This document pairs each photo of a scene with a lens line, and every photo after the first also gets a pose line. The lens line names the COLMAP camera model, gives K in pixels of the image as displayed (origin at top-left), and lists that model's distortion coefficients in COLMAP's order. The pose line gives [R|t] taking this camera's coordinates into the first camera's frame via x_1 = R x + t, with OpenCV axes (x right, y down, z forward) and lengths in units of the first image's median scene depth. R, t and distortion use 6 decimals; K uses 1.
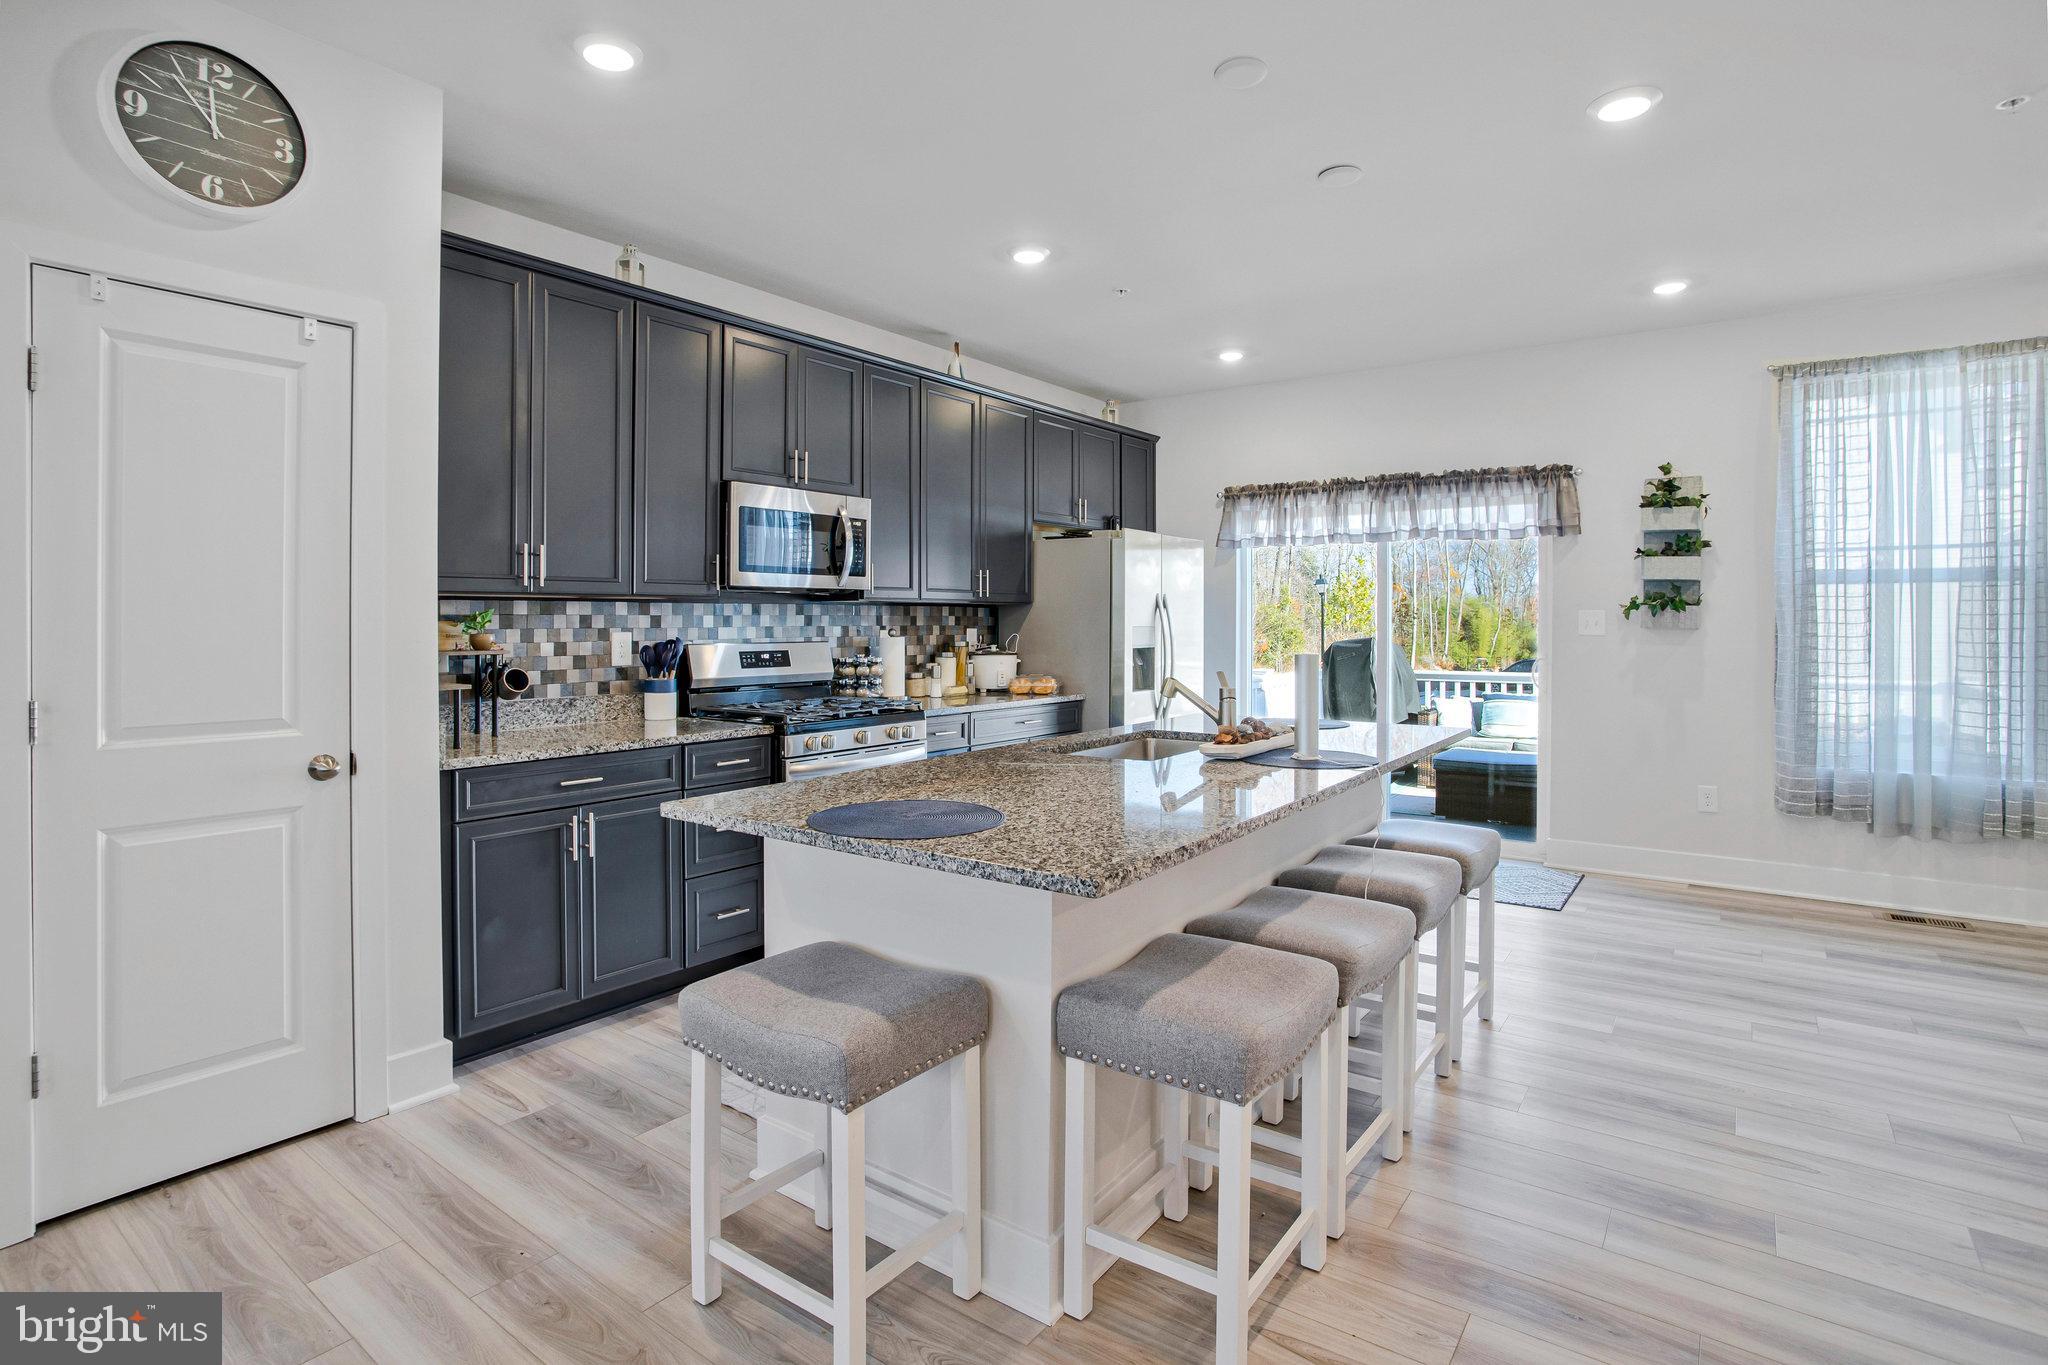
lens RADIAL K [[1019.9, 0, 1033.1], [0, 1019.9, 631.4], [0, 0, 1]] dist [-0.035297, 0.014024]
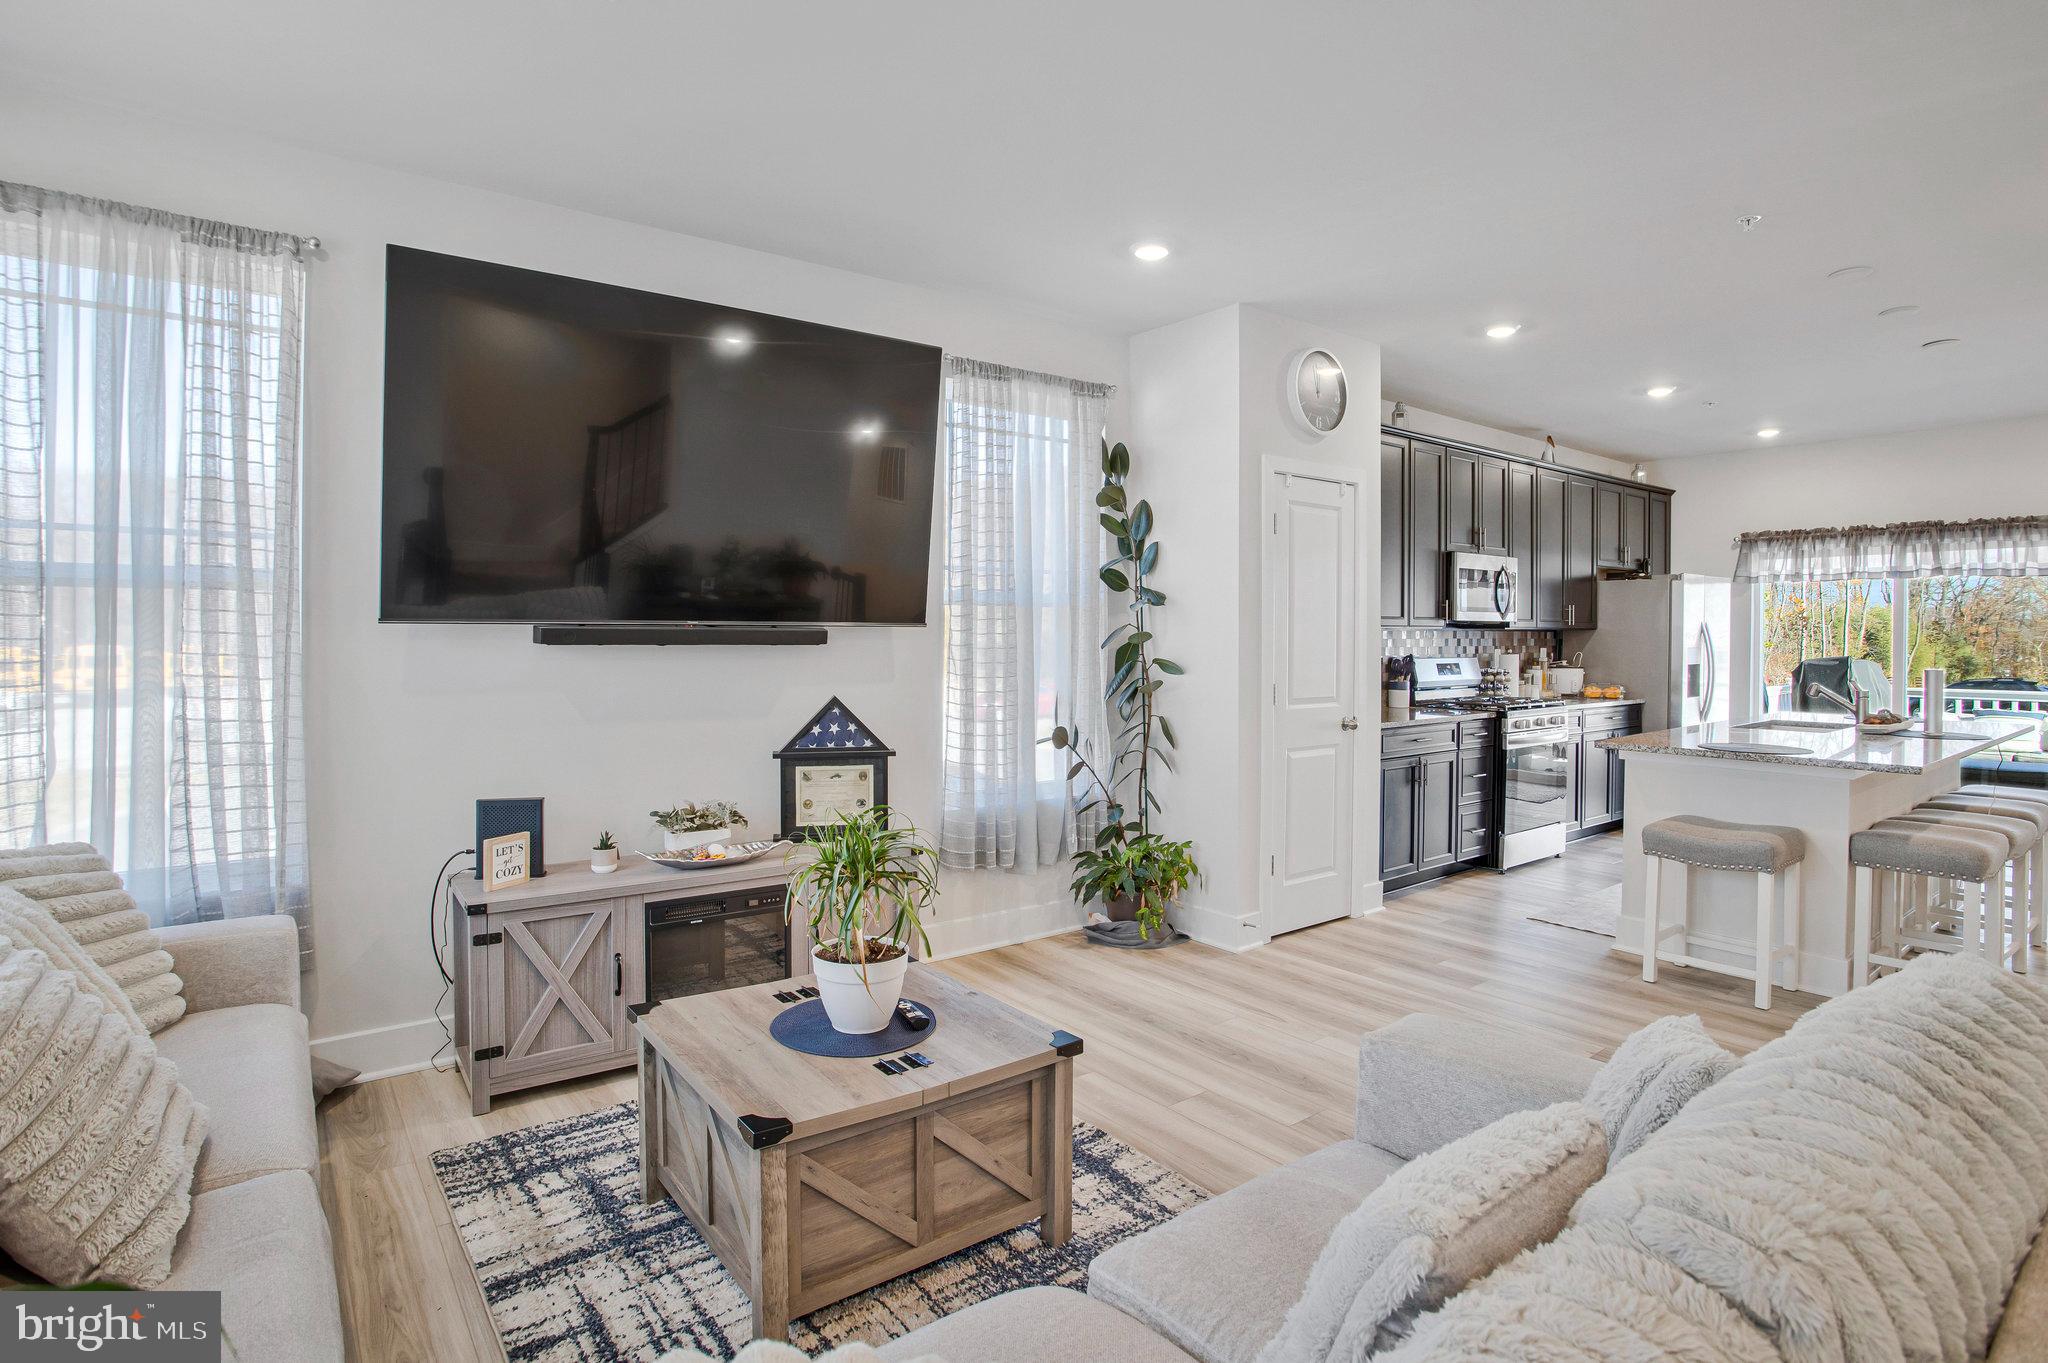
lens RADIAL K [[1019.9, 0, 1033.1], [0, 1019.9, 630.4], [0, 0, 1]] dist [-0.035297, 0.014024]
pose [[0.962614, 0.001758, -0.270871, -0.340398], [-0.006143, 0.999863, -0.015340, -0.001603], [0.270807, 0.016431, 0.962493, -0.437863]]
